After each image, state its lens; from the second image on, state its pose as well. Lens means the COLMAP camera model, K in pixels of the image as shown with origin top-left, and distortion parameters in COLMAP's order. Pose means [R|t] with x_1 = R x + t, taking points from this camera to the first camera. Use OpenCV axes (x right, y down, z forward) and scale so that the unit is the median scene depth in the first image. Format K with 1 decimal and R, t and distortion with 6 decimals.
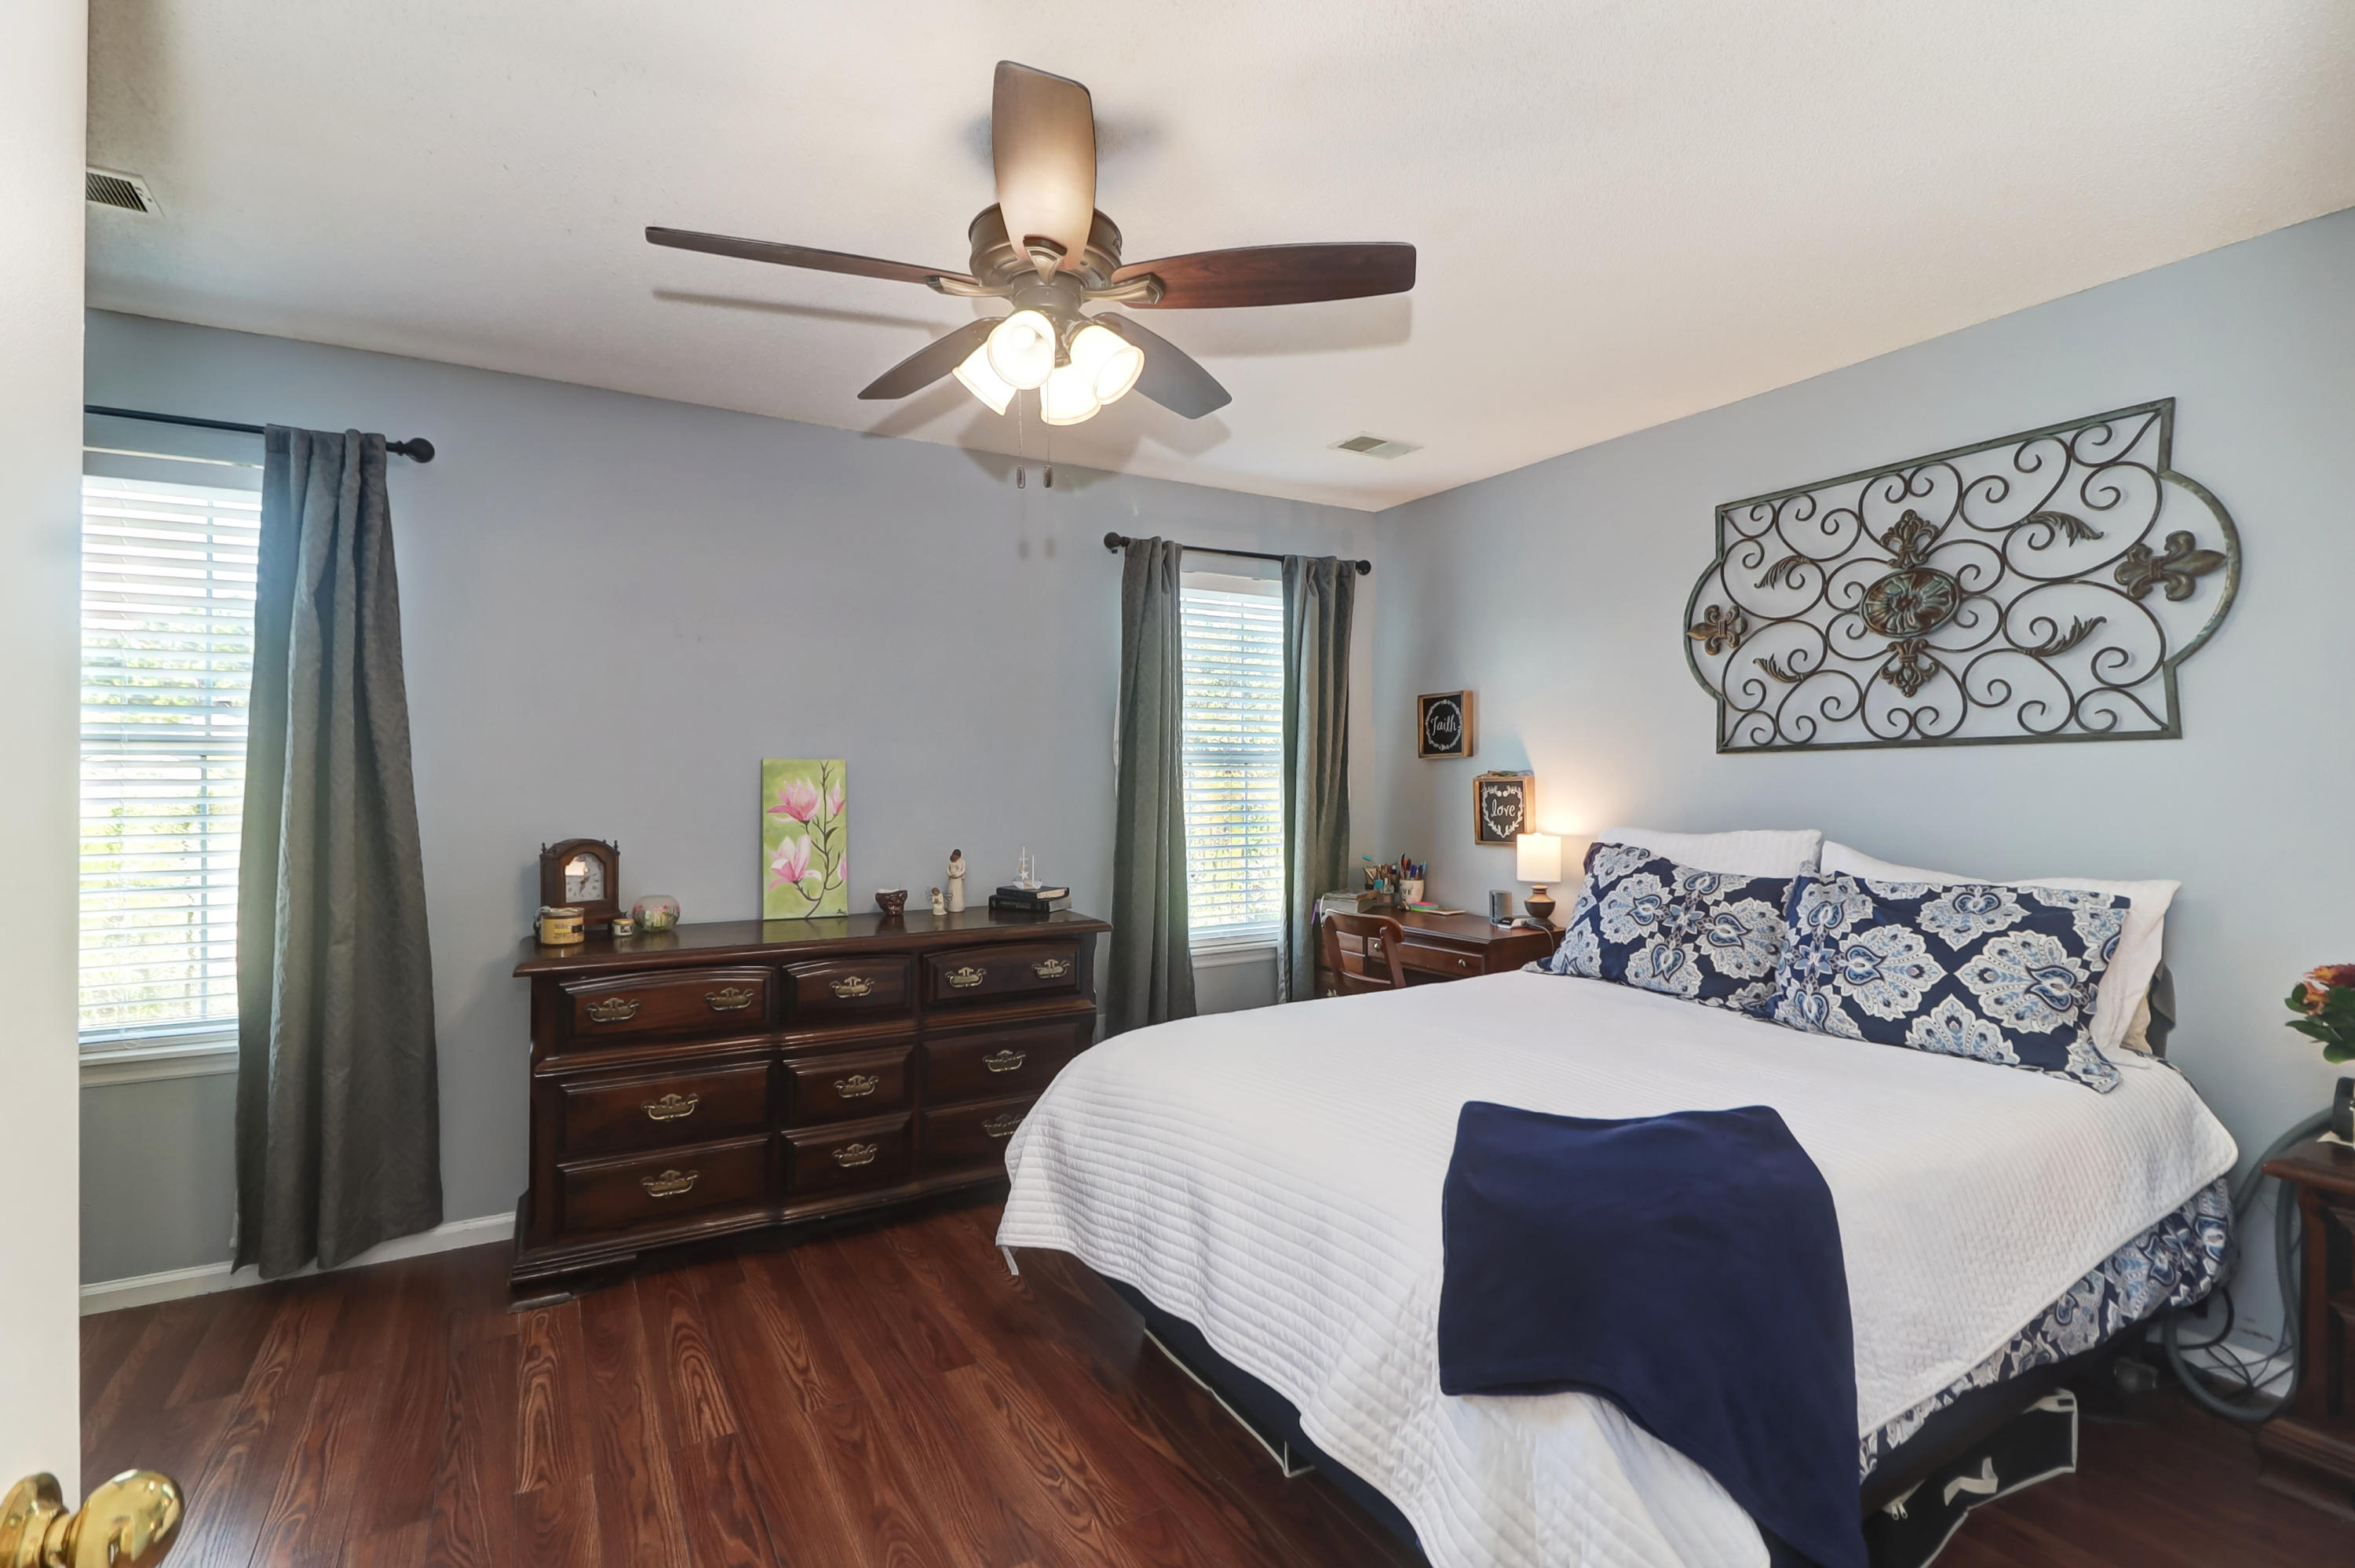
lens RADIAL K [[1079.7, 0, 1174.9], [0, 1079.7, 769.3], [0, 0, 1]] dist [0.024829, -0.016936]
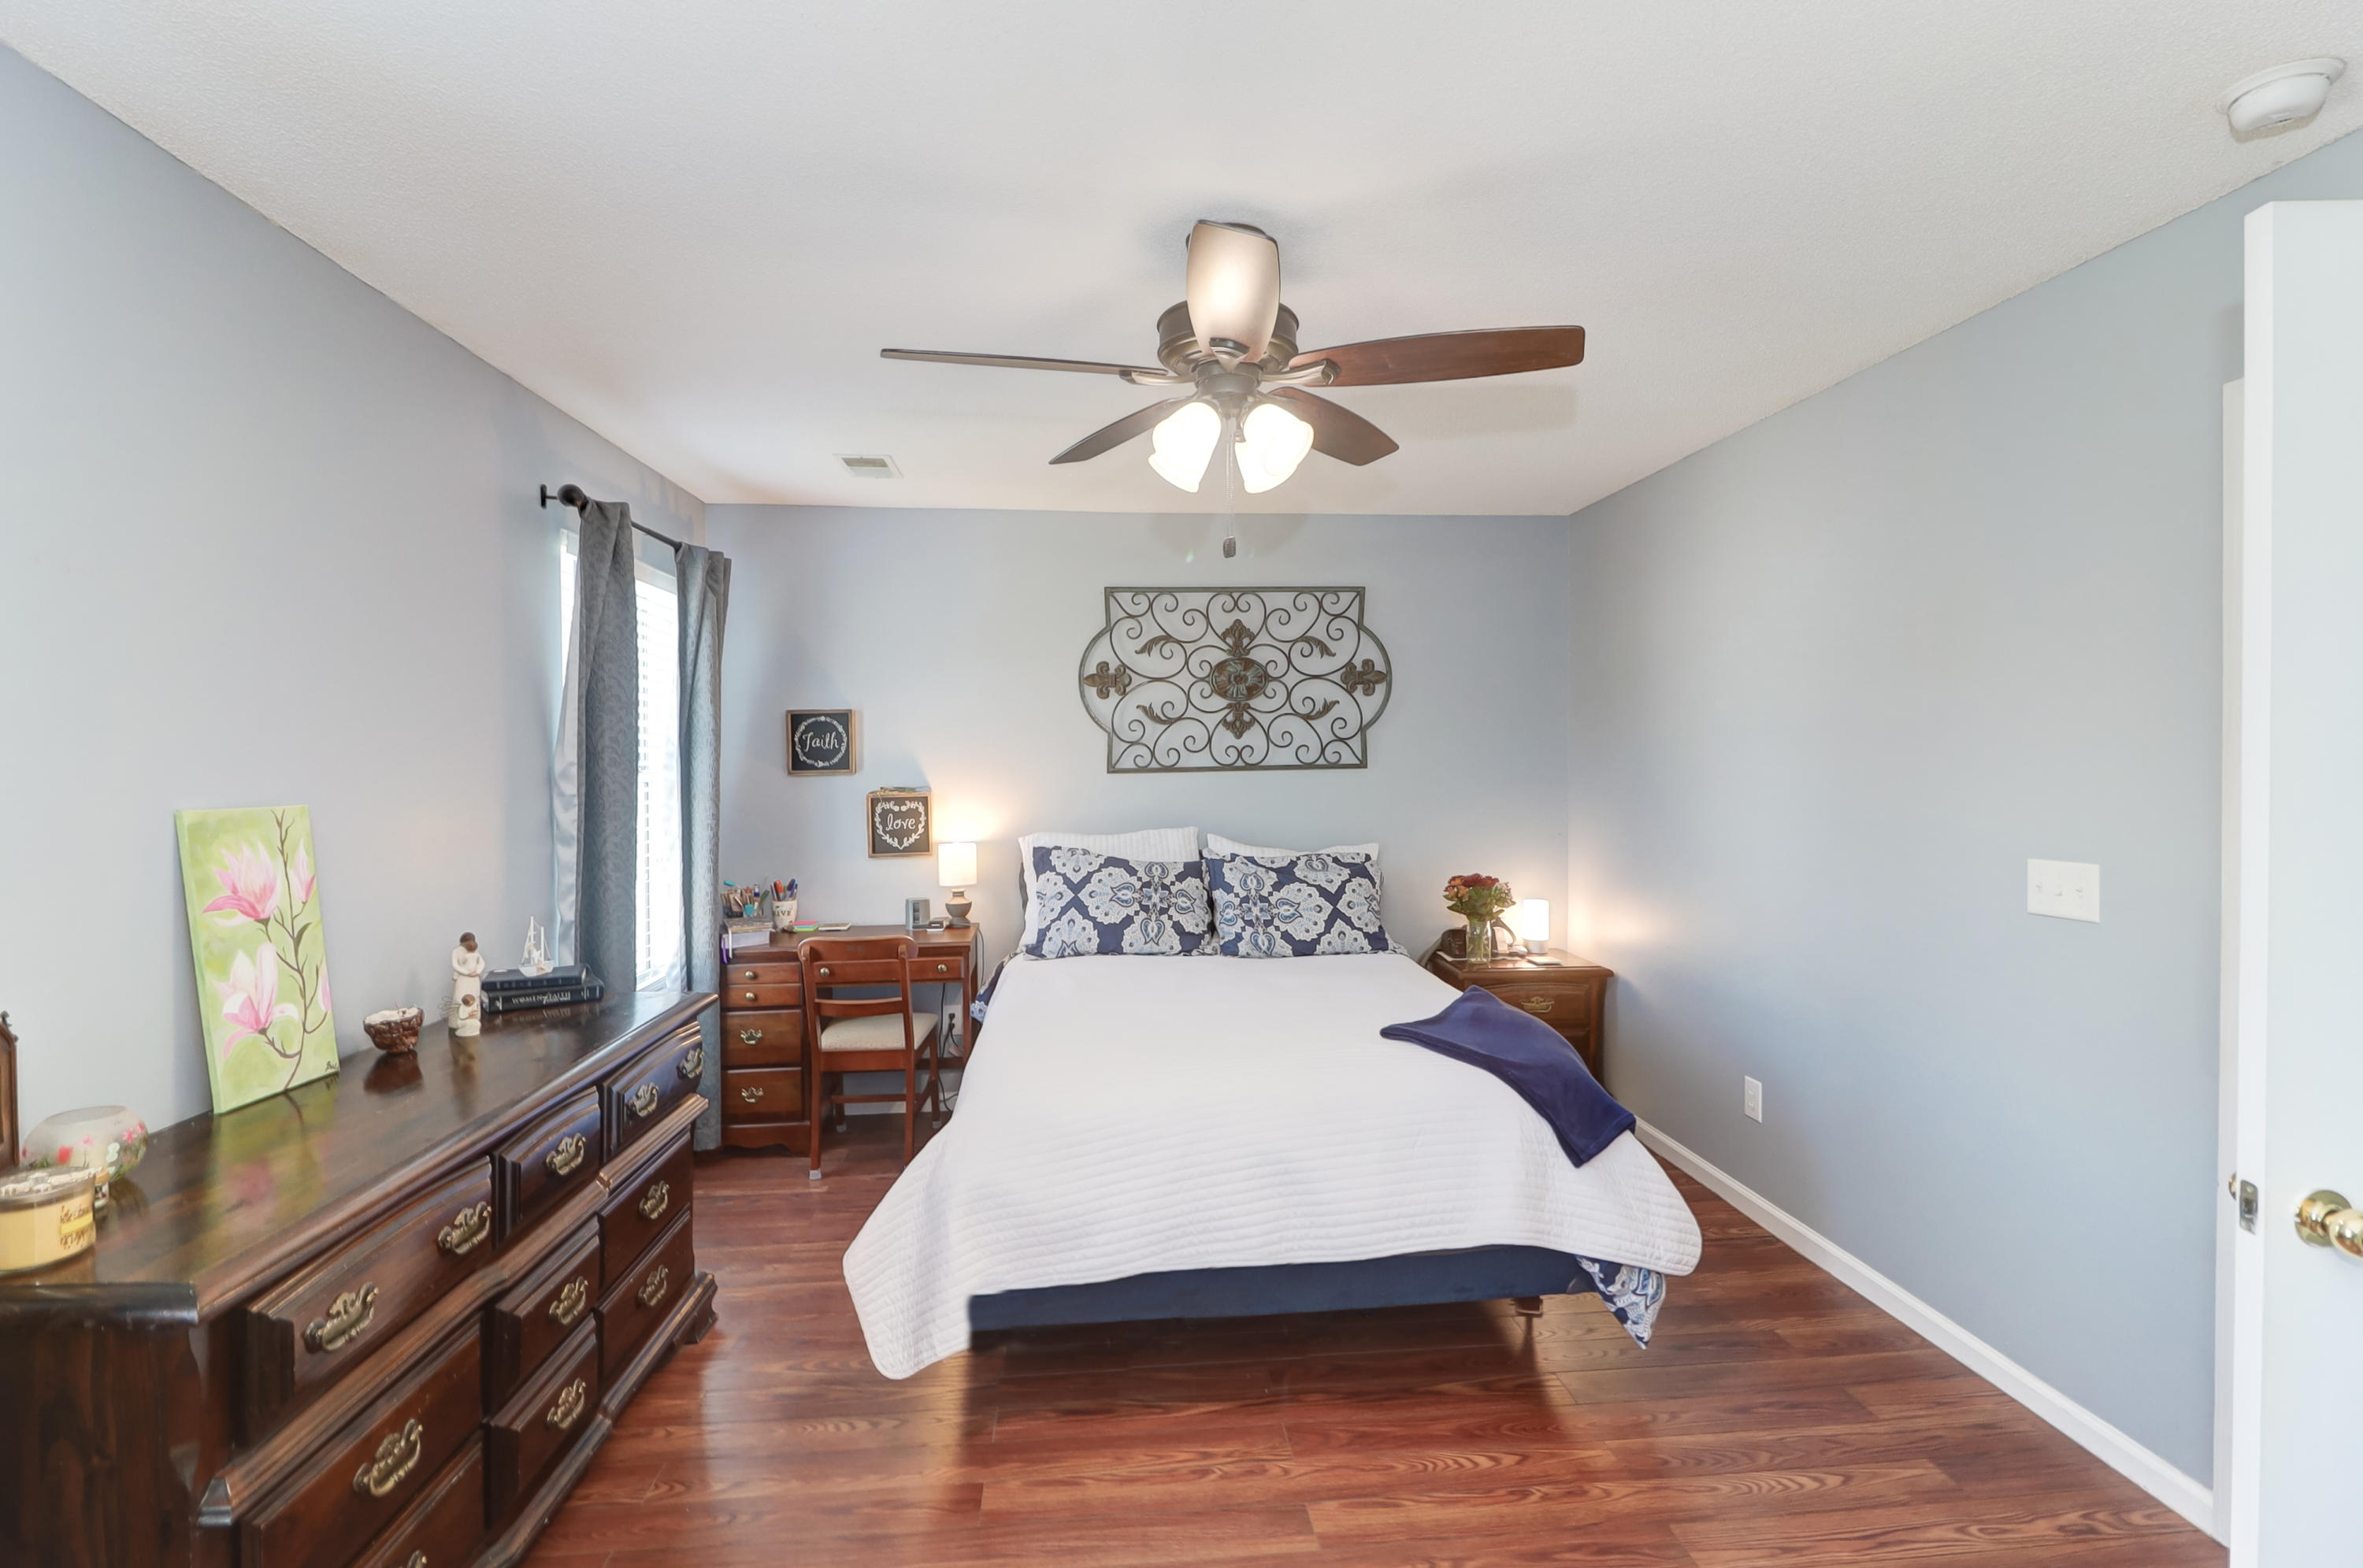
lens RADIAL K [[1083.4, 0, 1178.8], [0, 1083.4, 769.2], [0, 0, 1]] dist [0.024829, -0.016936]
pose [[0.436062, -0.013526, 0.899815, -0.767574], [0.000232, 0.999889, 0.014918, -0.045521], [-0.899917, -0.006297, 0.436016, 0.393065]]
